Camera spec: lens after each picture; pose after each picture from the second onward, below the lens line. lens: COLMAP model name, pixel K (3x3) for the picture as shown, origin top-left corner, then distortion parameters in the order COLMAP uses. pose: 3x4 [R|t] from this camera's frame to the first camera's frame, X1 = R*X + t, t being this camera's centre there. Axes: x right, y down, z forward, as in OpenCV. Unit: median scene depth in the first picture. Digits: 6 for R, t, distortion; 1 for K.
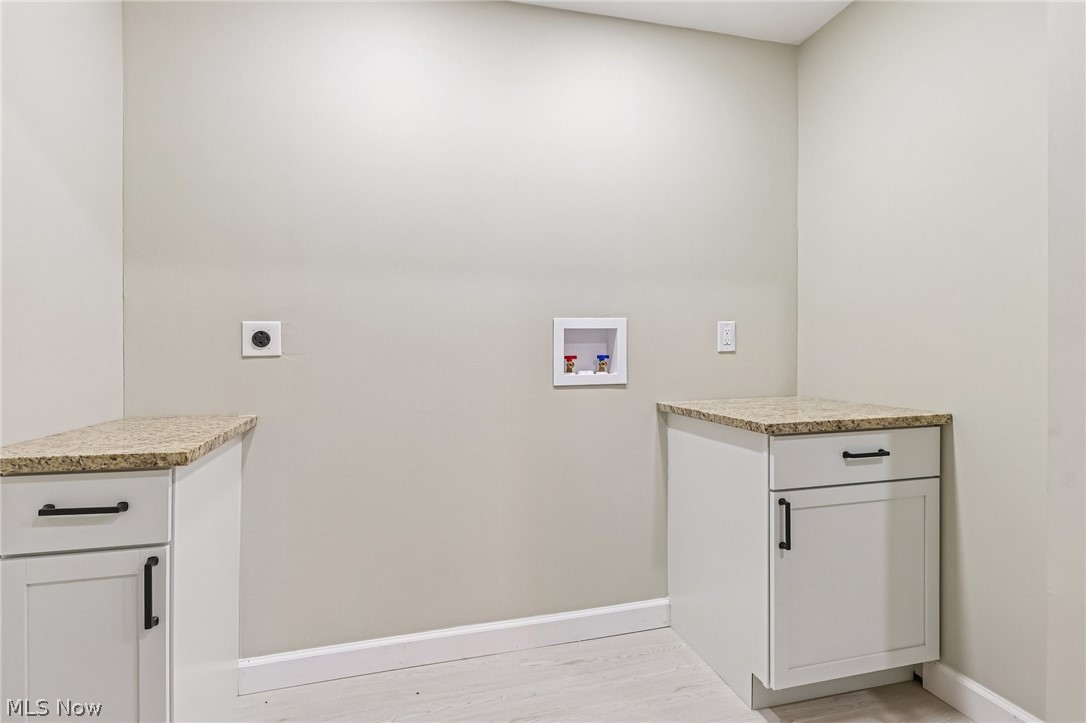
lens RADIAL K [[549.8, 0, 537.7], [0, 549.8, 369.4], [0, 0, 1]] dist [0.015000, 0.000912]
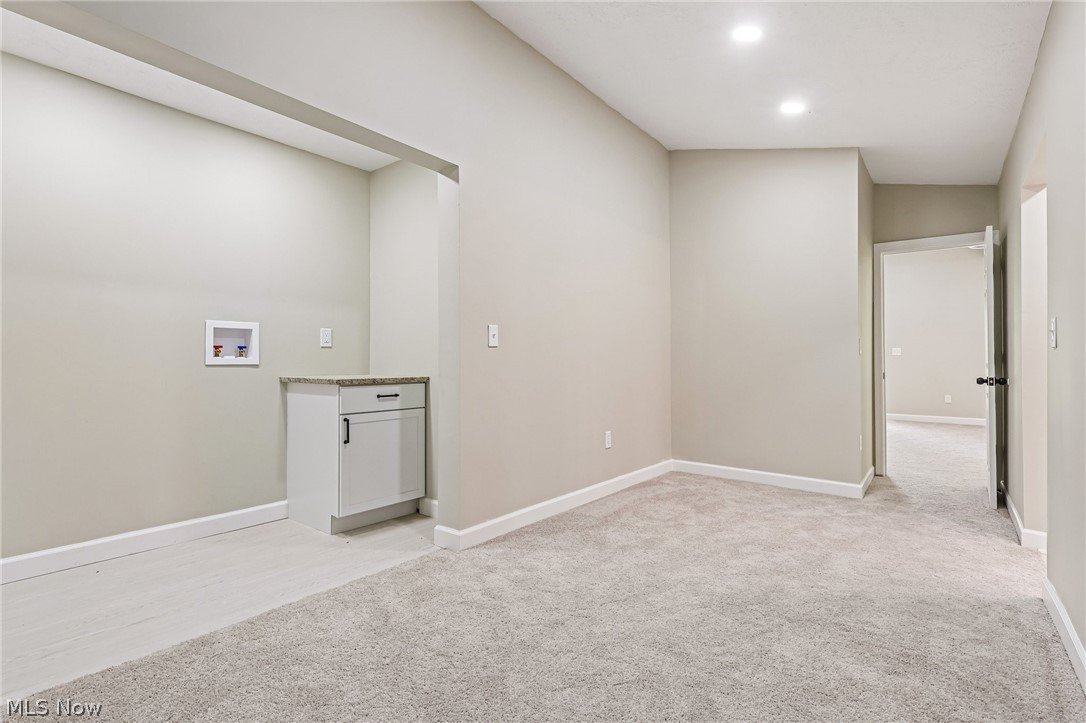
lens RADIAL K [[549.8, 0, 537.7], [0, 549.8, 369.4], [0, 0, 1]] dist [0.015000, 0.000912]
pose [[0.811468, 0.007358, 0.584350, -0.140176], [0.006128, 0.999759, -0.021098, 0.095530], [-0.584364, 0.020702, 0.811227, -0.919999]]
